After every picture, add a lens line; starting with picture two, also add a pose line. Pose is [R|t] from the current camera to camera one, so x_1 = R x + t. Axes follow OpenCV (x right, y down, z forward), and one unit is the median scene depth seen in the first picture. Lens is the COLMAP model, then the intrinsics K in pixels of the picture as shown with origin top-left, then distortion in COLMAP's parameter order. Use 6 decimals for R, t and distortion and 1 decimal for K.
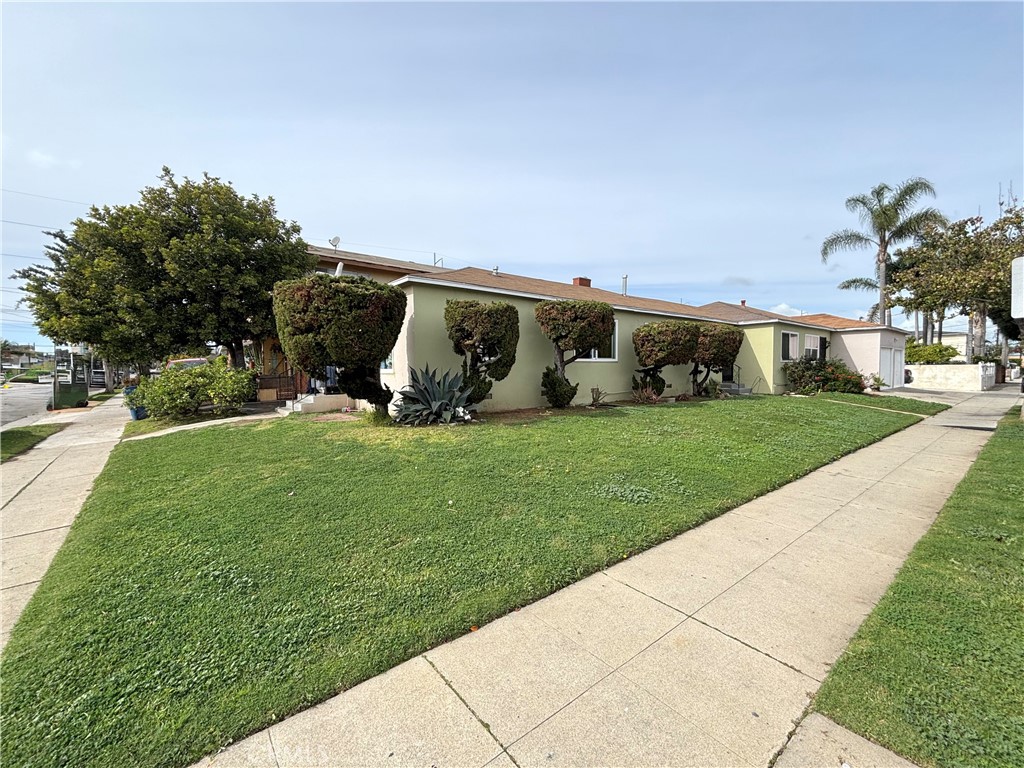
lens RADIAL K [[409.3, 0, 514.0], [0, 409.3, 383.6], [0, 0, 1]] dist [-0.000775, 0.001931]
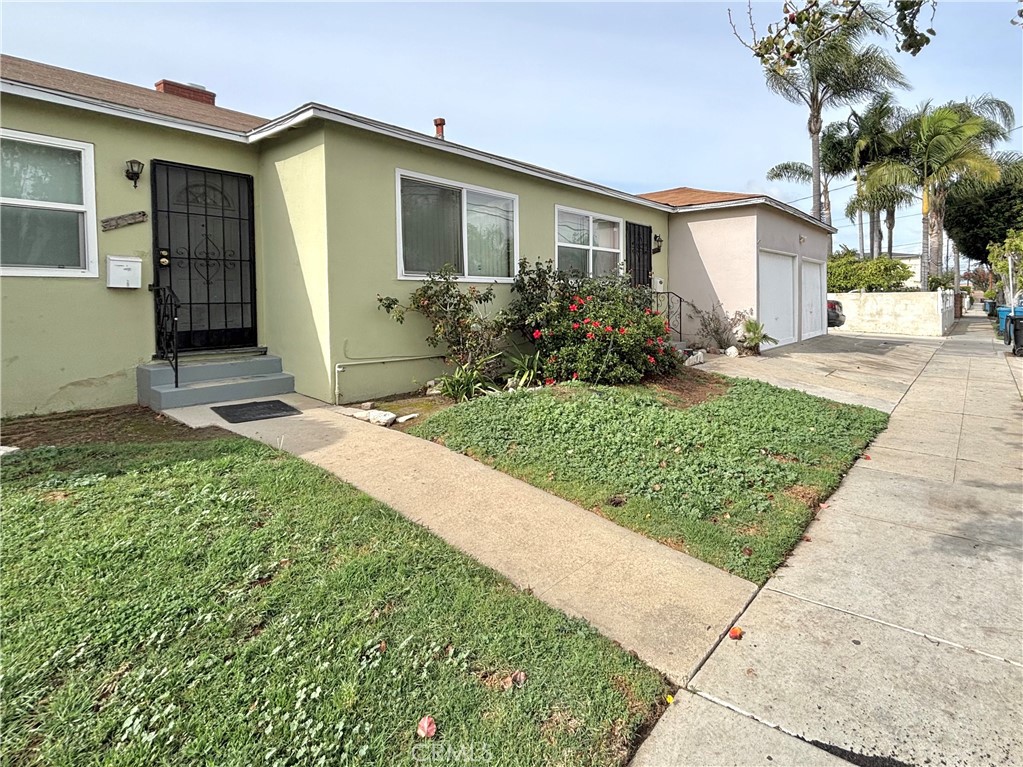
lens RADIAL K [[524.4, 0, 585.2], [0, 524.4, 312.9], [0, 0, 1]] dist [0.012678, -0.001368]
pose [[0.964749, -0.010209, 0.262972, 0.697490], [0.012820, 0.999884, -0.008217, -0.025892], [-0.262858, 0.011298, 0.964768, 0.633380]]
